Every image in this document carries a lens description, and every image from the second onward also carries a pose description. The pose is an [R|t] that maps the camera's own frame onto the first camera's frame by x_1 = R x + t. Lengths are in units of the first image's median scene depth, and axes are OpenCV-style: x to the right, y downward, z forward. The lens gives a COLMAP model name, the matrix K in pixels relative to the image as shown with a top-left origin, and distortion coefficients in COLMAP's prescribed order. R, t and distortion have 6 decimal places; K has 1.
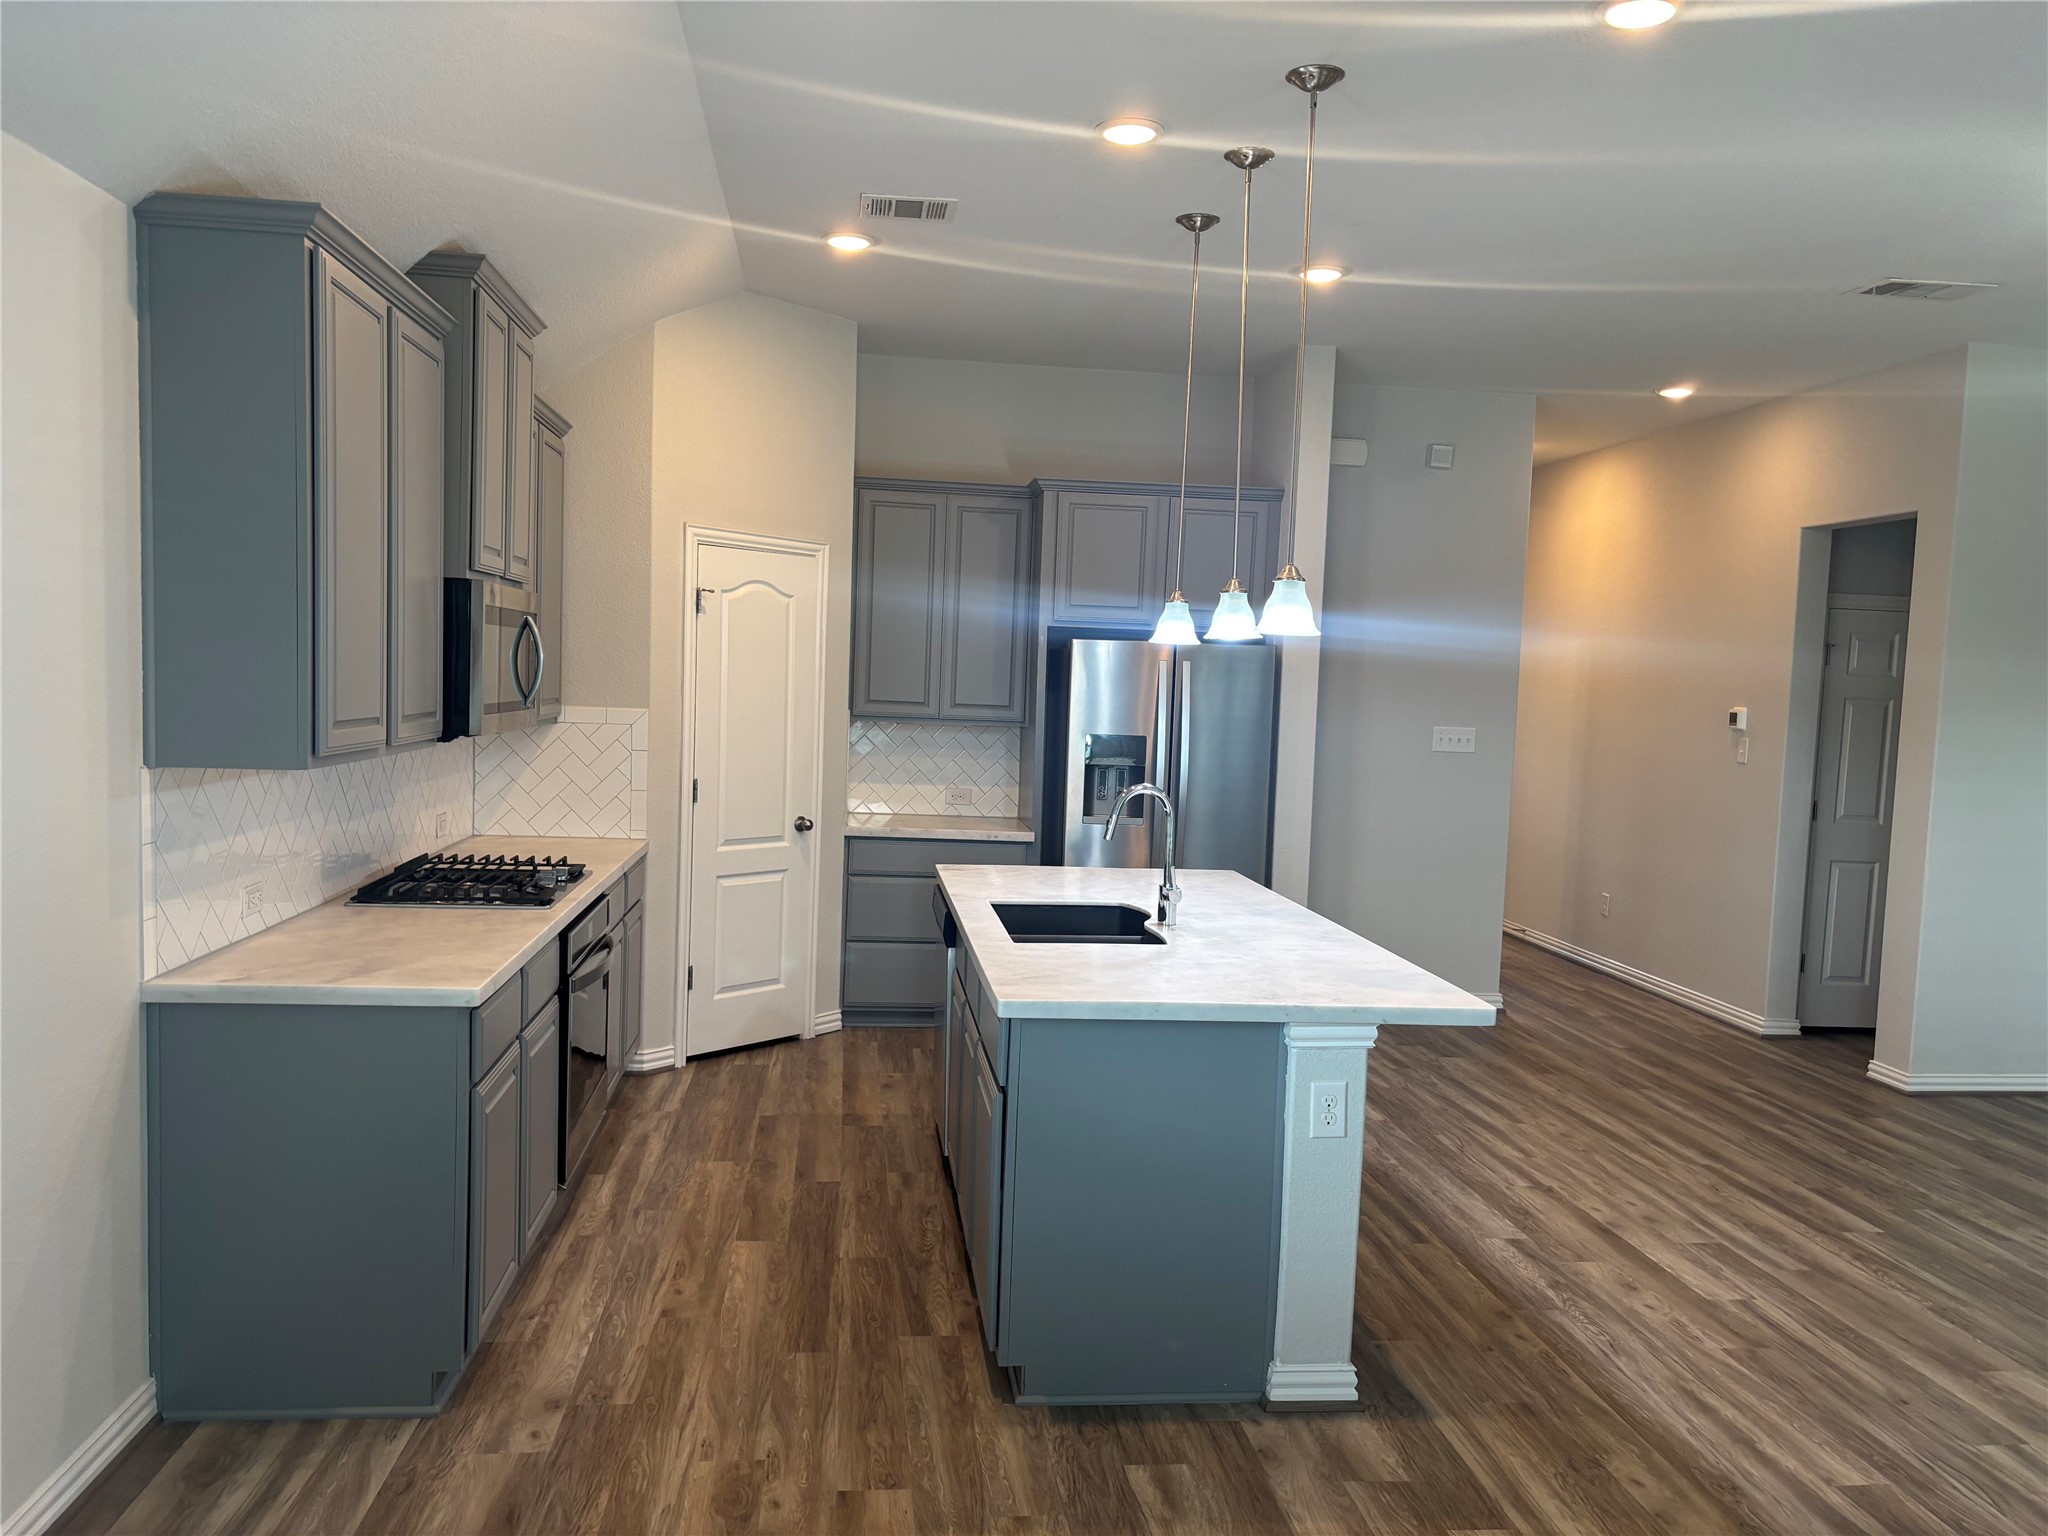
lens RADIAL K [[1551.7, 0, 1031.9], [0, 1551.7, 774.8], [0, 0, 1]] dist [0.050706, -0.043603]
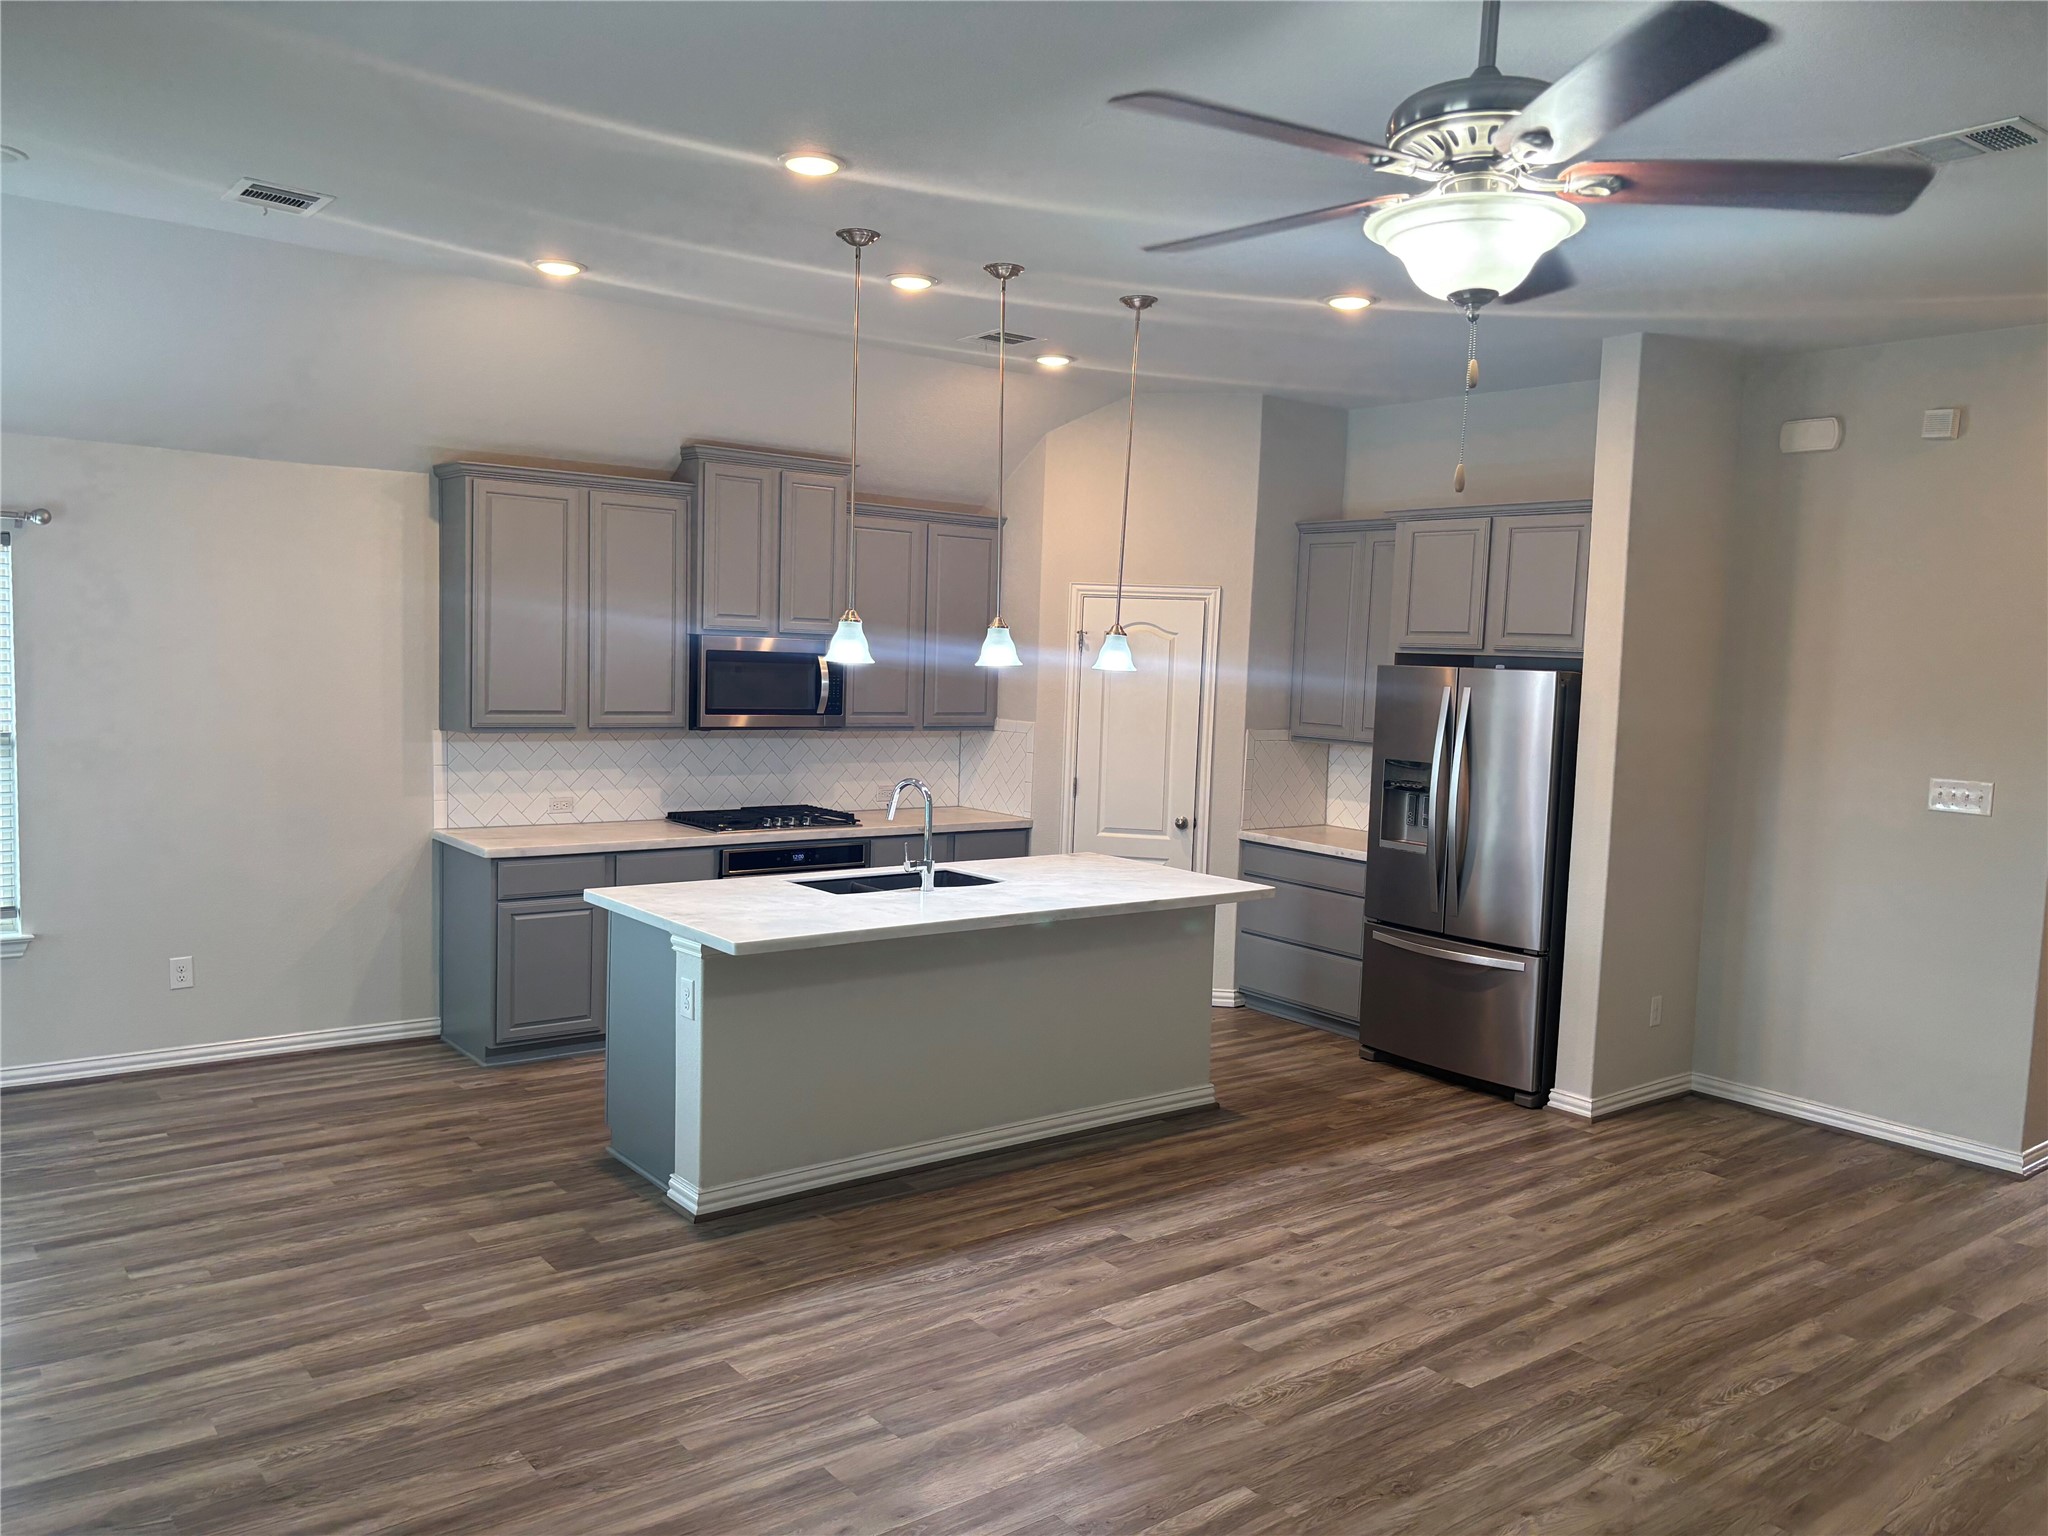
lens RADIAL K [[1553.9, 0, 1014.8], [0, 1553.9, 777.0], [0, 0, 1]] dist [0.049206, -0.042340]
pose [[0.519158, 0.051547, -0.853122, 1.102686], [-0.068161, 0.997497, 0.018792, -0.023437], [0.851956, 0.048394, 0.521372, 0.364658]]
